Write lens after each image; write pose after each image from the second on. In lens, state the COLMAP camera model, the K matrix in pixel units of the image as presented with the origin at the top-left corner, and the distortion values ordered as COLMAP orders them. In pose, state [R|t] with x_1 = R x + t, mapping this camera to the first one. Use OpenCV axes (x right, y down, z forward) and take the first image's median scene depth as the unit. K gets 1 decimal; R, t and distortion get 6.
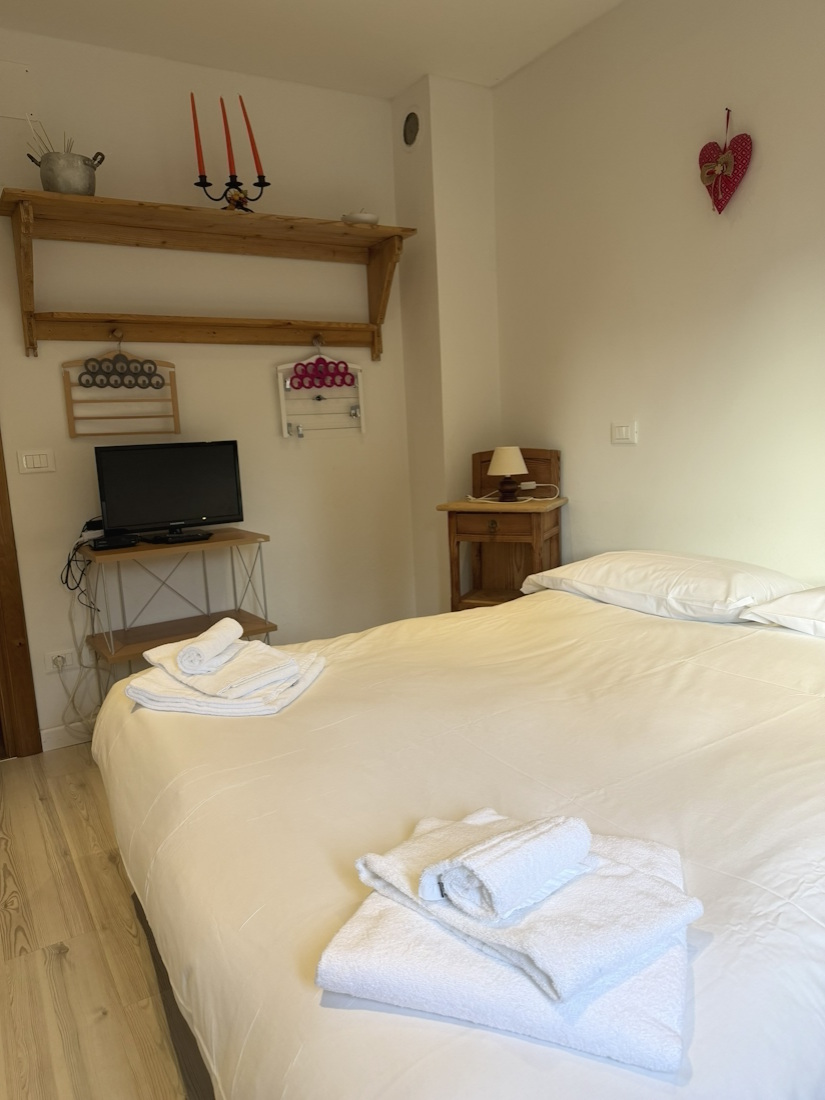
lens RADIAL K [[772.9, 0, 415.7], [0, 772.9, 548.7], [0, 0, 1]] dist [0.002316, -0.000969]
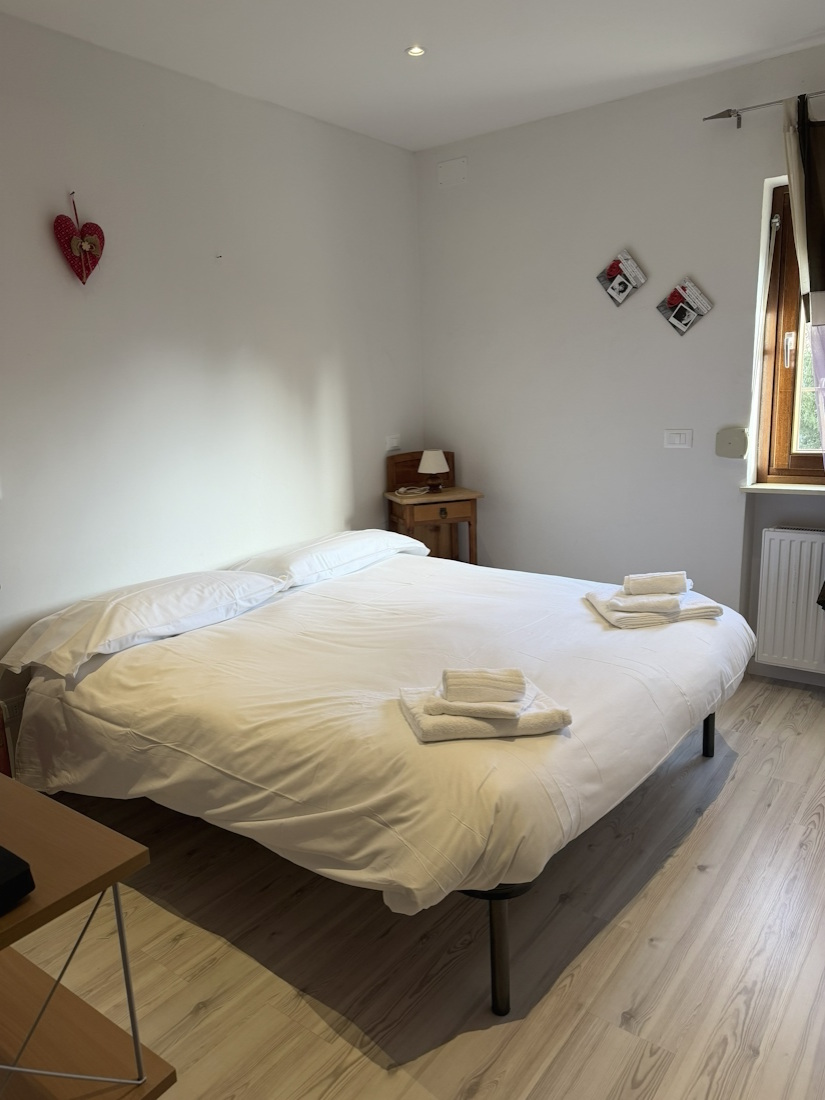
lens RADIAL K [[772.9, 0, 414.5], [0, 772.9, 550.7], [0, 0, 1]] dist [0.002316, -0.000969]
pose [[-0.353880, -0.119638, 0.927608, -1.148680], [0.205715, 0.957542, 0.201978, -0.257601], [-0.912387, 0.262298, -0.314244, 1.361383]]
